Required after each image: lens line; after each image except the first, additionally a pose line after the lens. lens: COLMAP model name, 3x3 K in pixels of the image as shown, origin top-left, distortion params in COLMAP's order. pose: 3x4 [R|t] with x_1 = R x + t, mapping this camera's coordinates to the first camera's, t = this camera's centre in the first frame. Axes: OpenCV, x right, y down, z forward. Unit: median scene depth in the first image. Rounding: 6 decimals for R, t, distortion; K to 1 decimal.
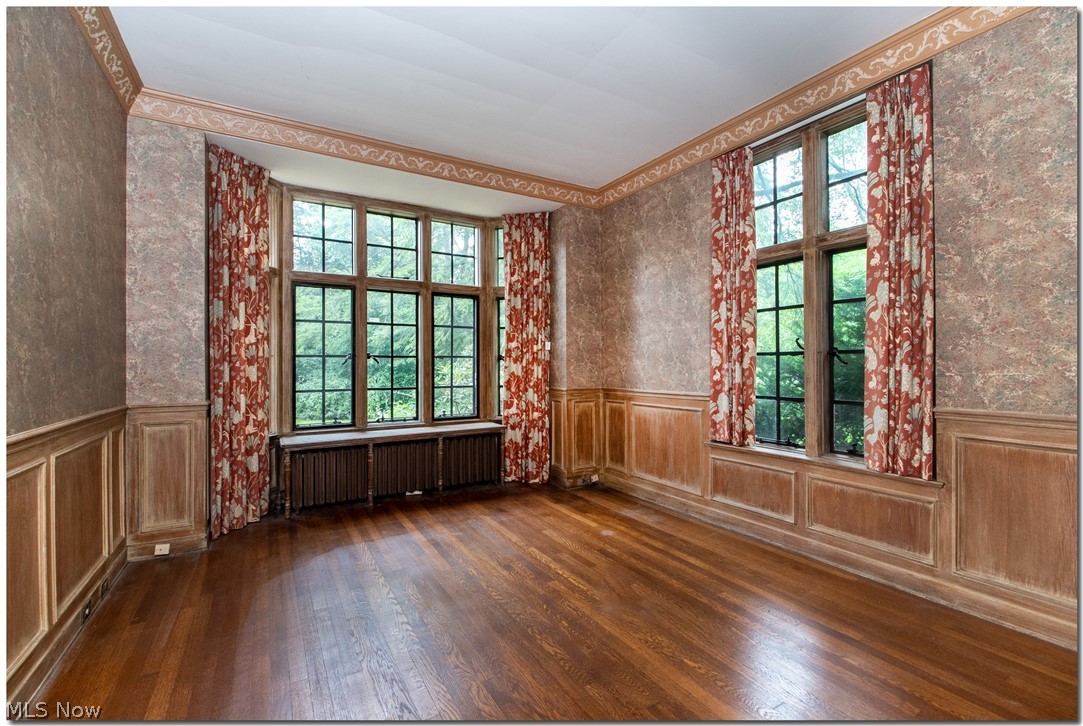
lens RADIAL K [[486.1, 0, 539.3], [0, 486.1, 357.1], [0, 0, 1]] dist [0.001249, -0.000077]
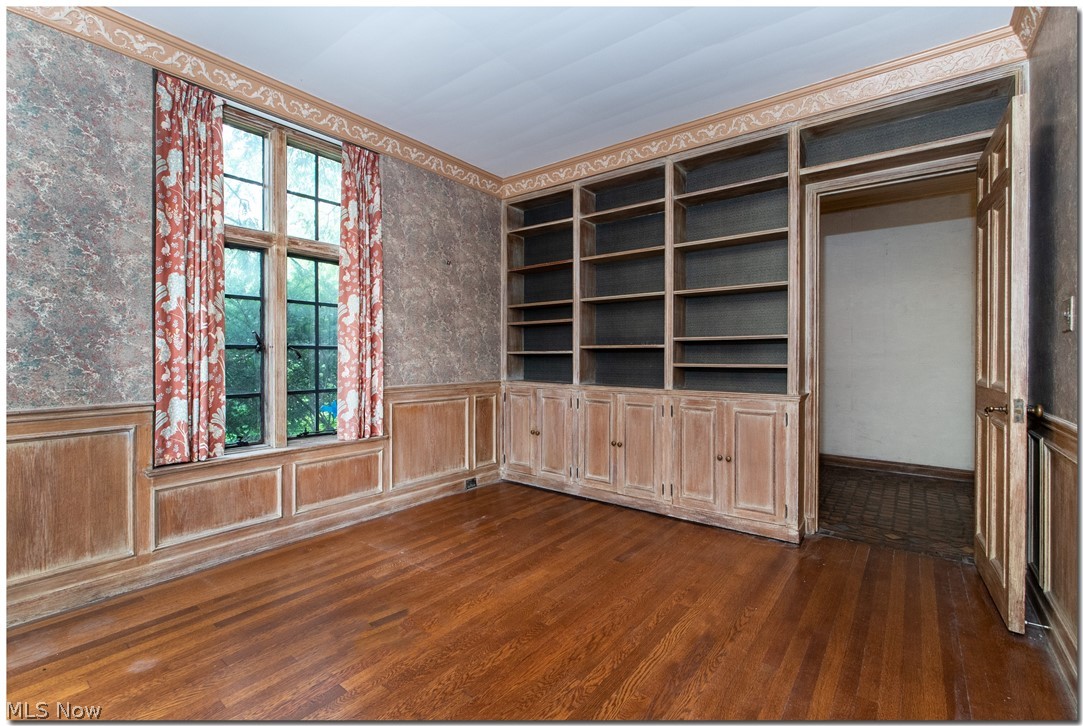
lens RADIAL K [[450.1, 0, 541.5], [0, 450.1, 363.0], [0, 0, 1]] dist [-0.000494, -0.000193]
pose [[-0.350169, 0.000451, 0.936686, -0.512941], [-0.000631, 1.000000, -0.000718, 0.023629], [-0.936686, -0.000843, -0.350169, 0.792081]]
